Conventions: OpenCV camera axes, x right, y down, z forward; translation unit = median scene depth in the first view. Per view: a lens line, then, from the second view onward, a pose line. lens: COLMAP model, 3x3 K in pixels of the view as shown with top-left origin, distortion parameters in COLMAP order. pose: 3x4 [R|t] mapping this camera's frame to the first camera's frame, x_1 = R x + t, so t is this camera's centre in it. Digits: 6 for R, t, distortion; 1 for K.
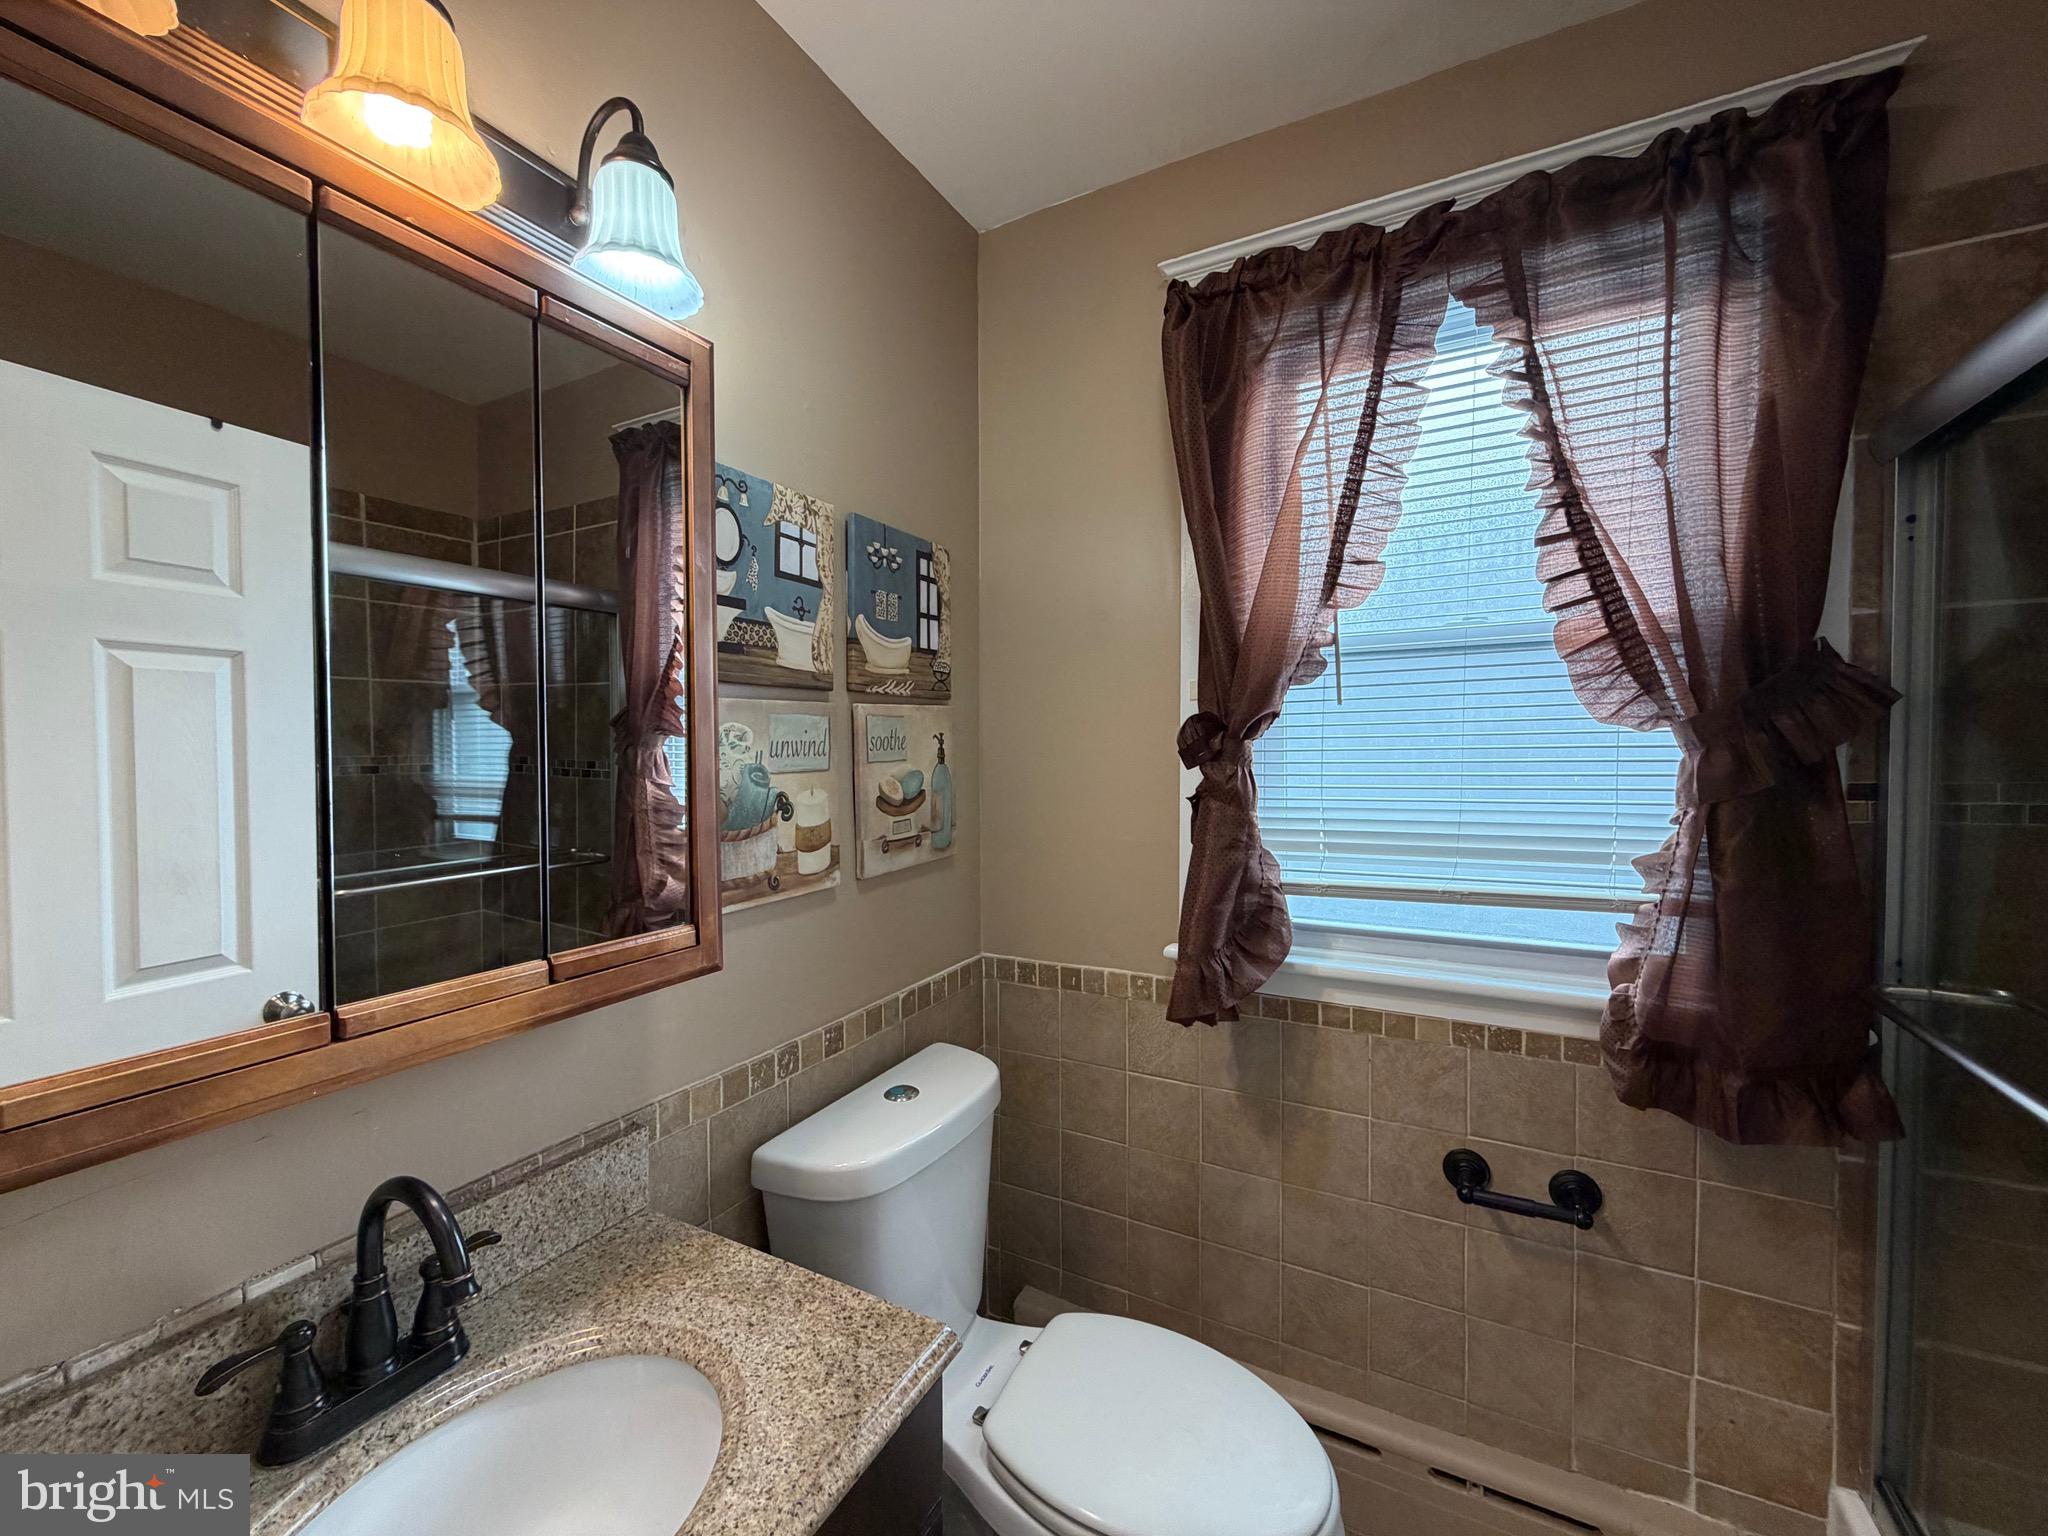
lens RADIAL K [[813.3, 0, 1020.1], [0, 813.3, 767.0], [0, 0, 1]] dist [0.000382, -0.000051]
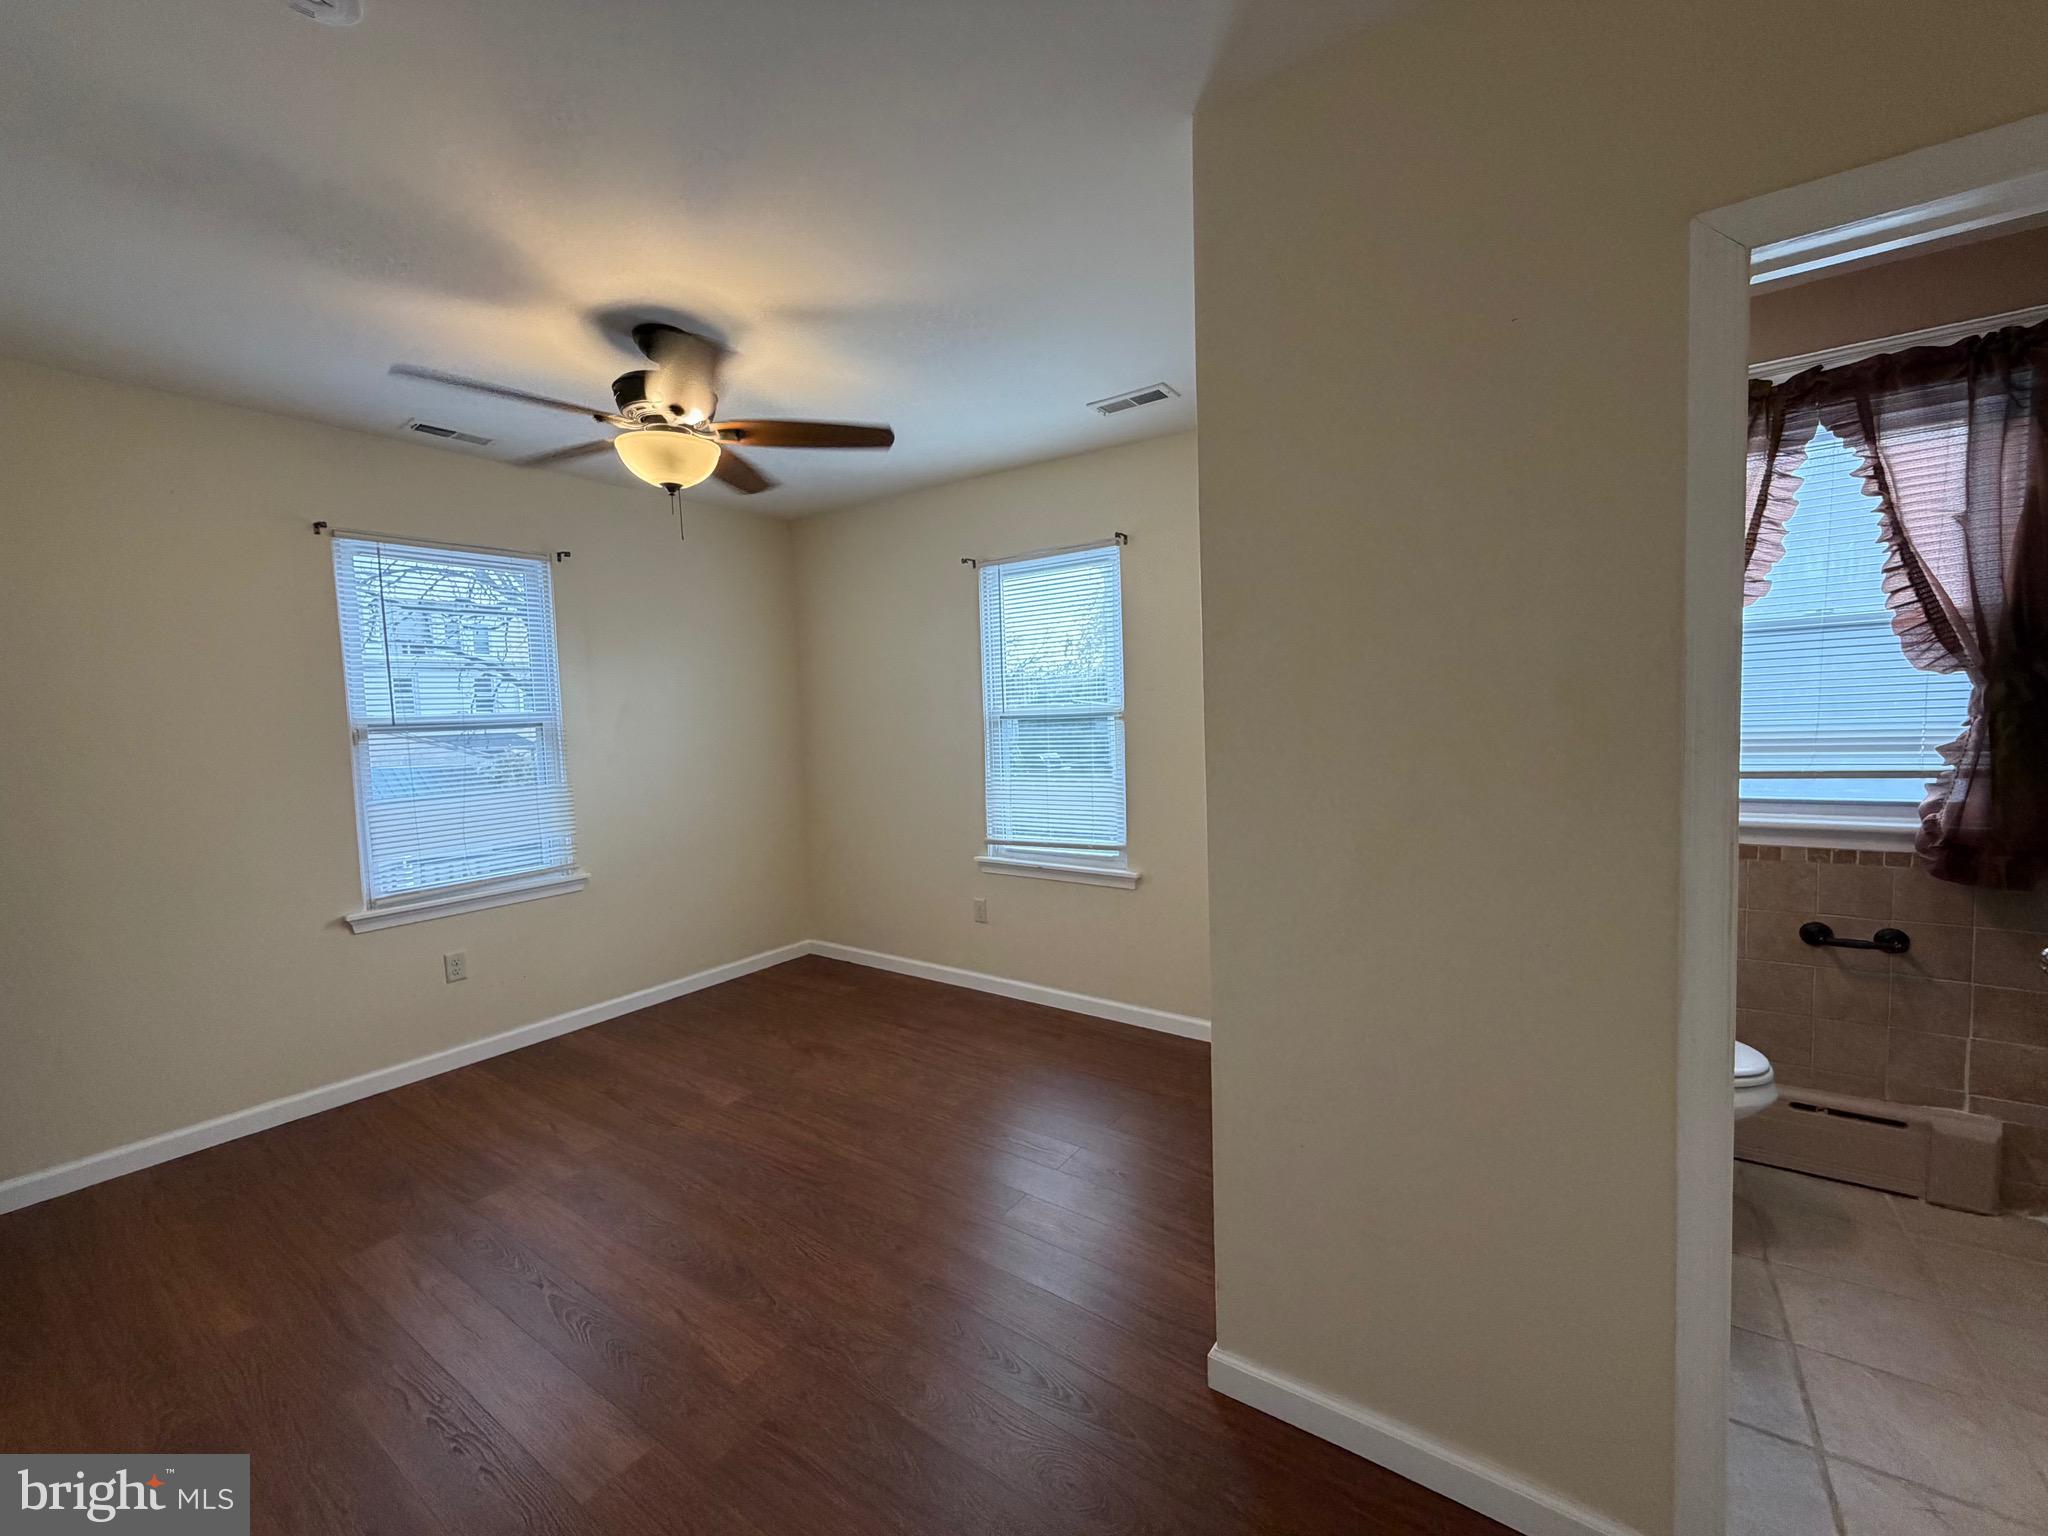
lens RADIAL K [[813.3, 0, 1020.1], [0, 813.3, 767.0], [0, 0, 1]] dist [0.000382, -0.000051]
pose [[0.991141, -0.017679, -0.131633, -1.016375], [0.022869, 0.999015, 0.038022, 0.045617], [0.130831, -0.040695, 0.990569, -1.041839]]
